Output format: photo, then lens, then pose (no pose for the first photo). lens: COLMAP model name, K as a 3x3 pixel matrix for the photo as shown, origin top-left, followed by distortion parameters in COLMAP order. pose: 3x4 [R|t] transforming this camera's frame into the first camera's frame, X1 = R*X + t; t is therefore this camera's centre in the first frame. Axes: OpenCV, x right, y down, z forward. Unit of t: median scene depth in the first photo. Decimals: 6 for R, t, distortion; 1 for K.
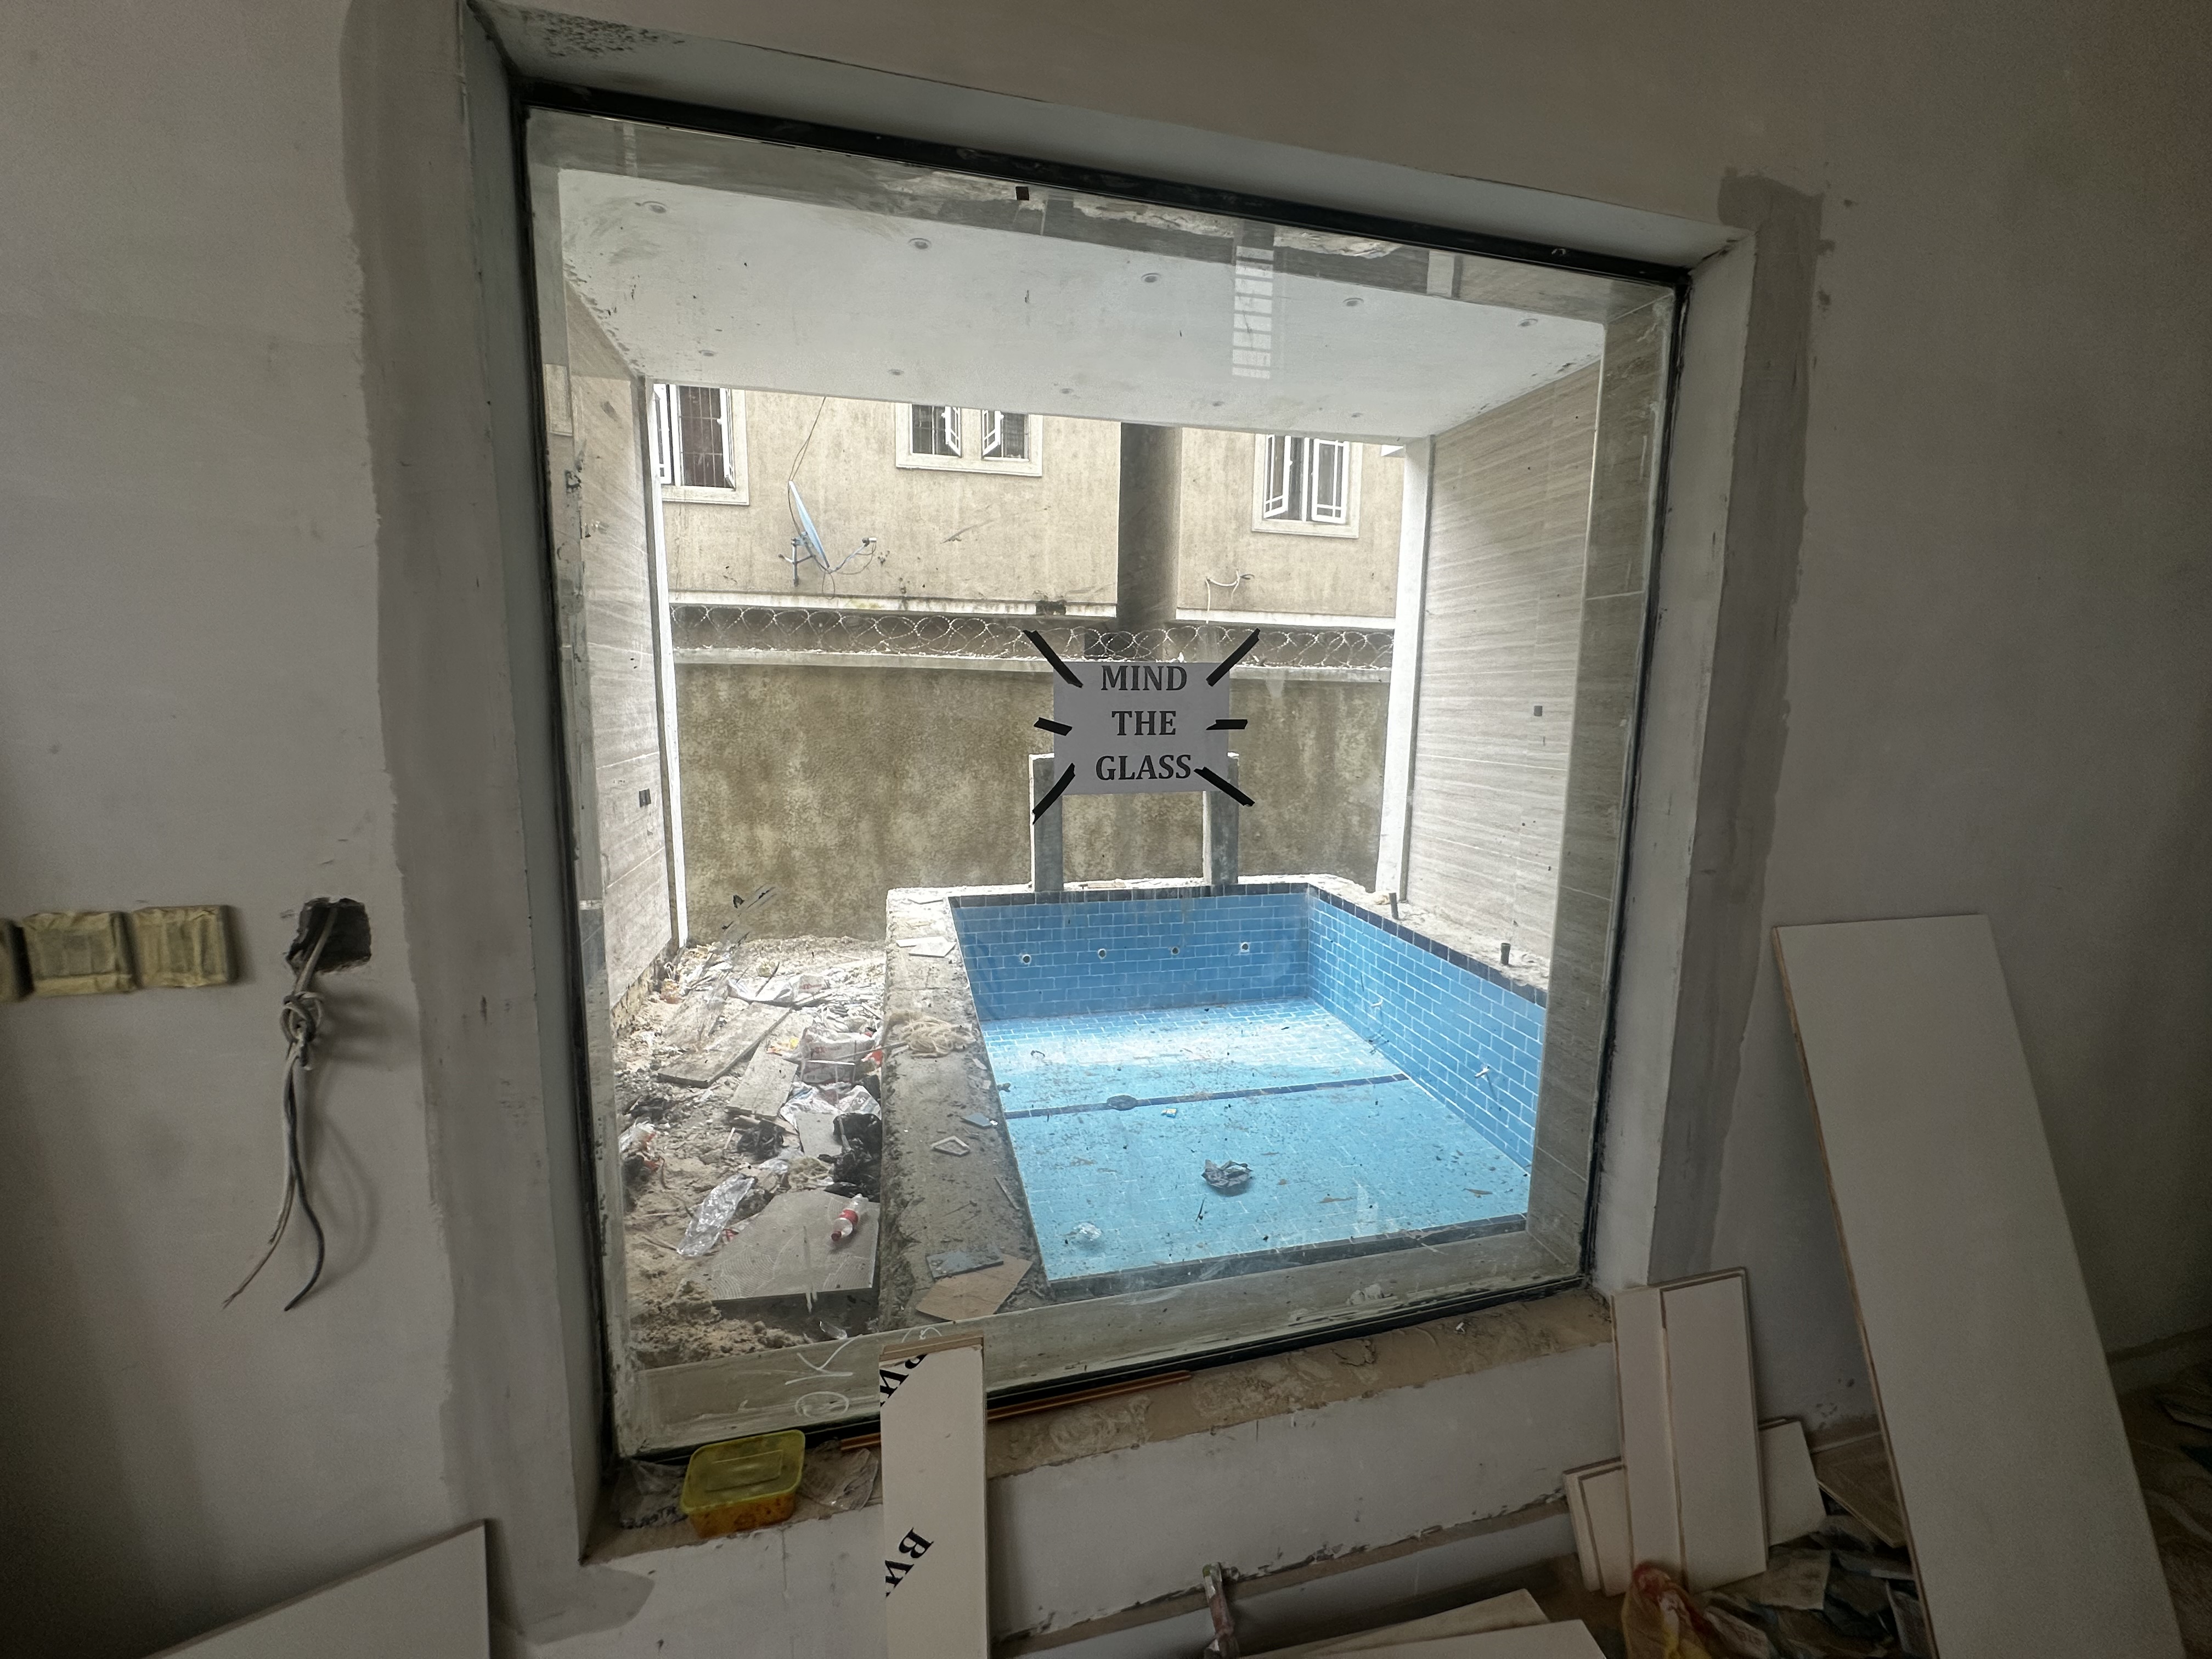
lens RADIAL K [[877.6, 0, 1100.2], [0, 877.6, 824.6], [0, 0, 1]] dist [-0.001446, 0.000361]
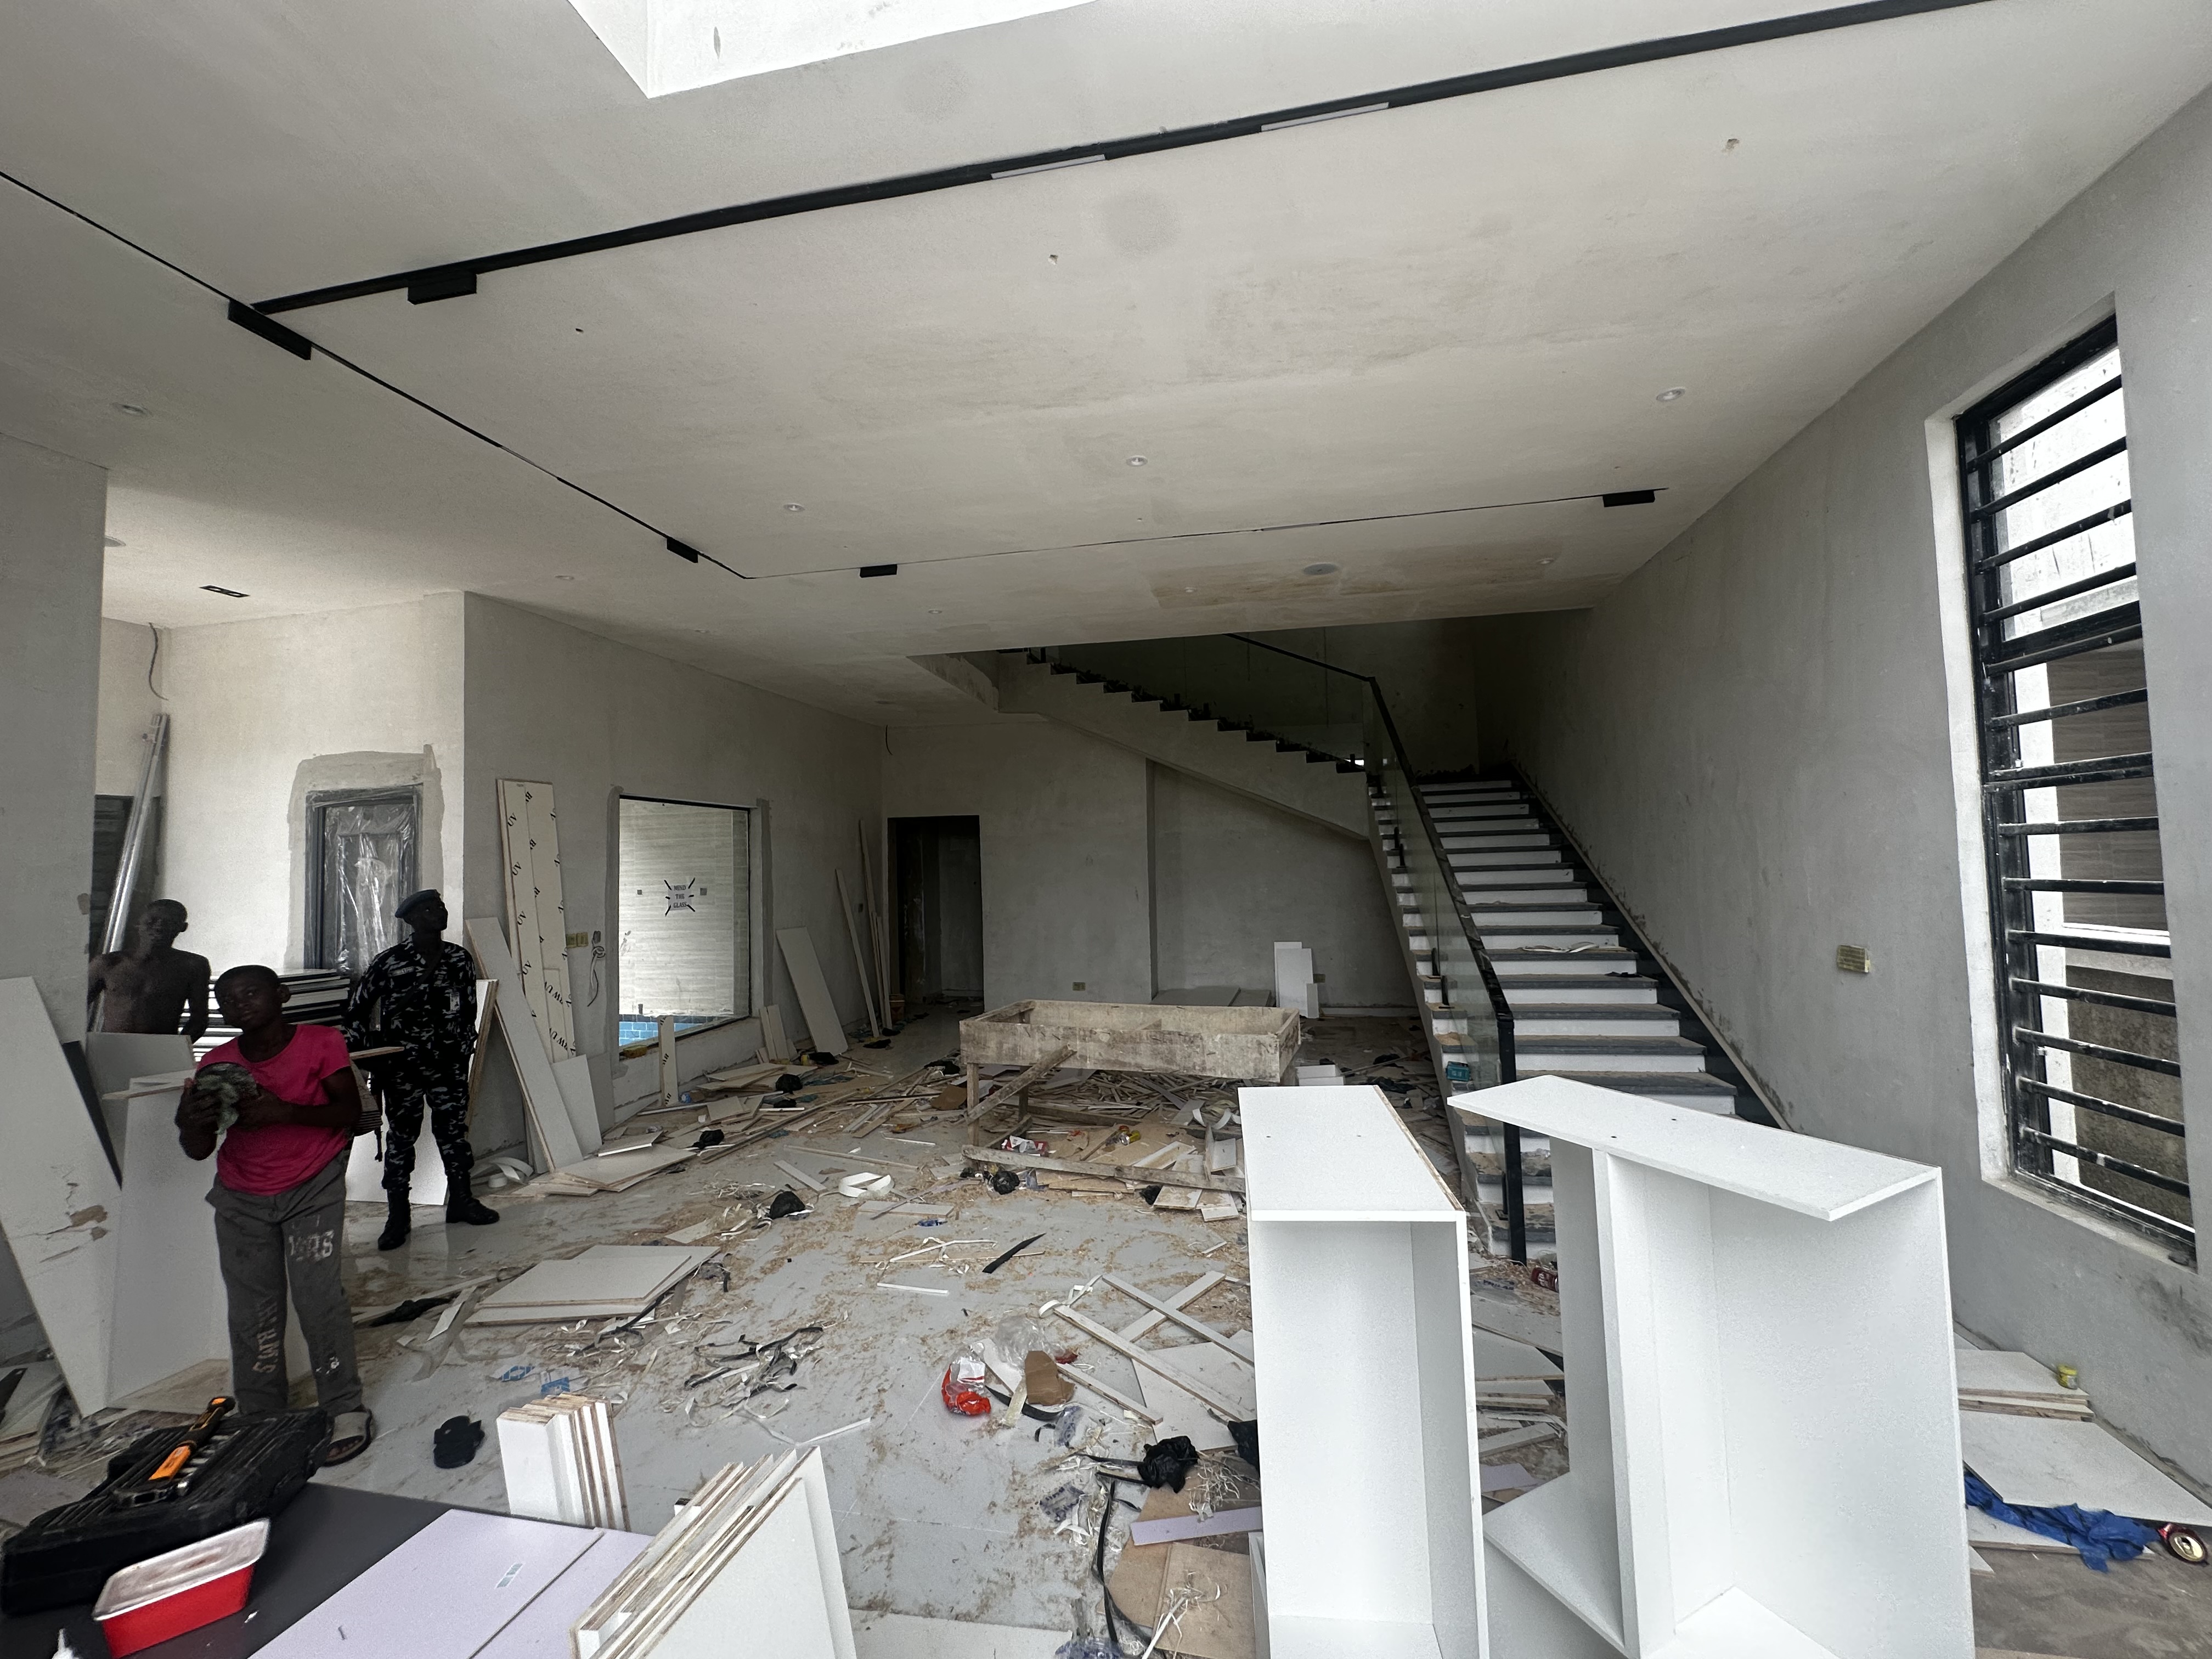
lens RADIAL K [[877.6, 0, 1103.2], [0, 877.6, 830.4], [0, 0, 1]] dist [-0.001446, 0.000361]
pose [[0.432308, 0.022374, 0.901448, -3.236513], [0.154523, 0.983066, -0.098504, 0.362530], [-0.888387, 0.181879, 0.421530, -3.163309]]
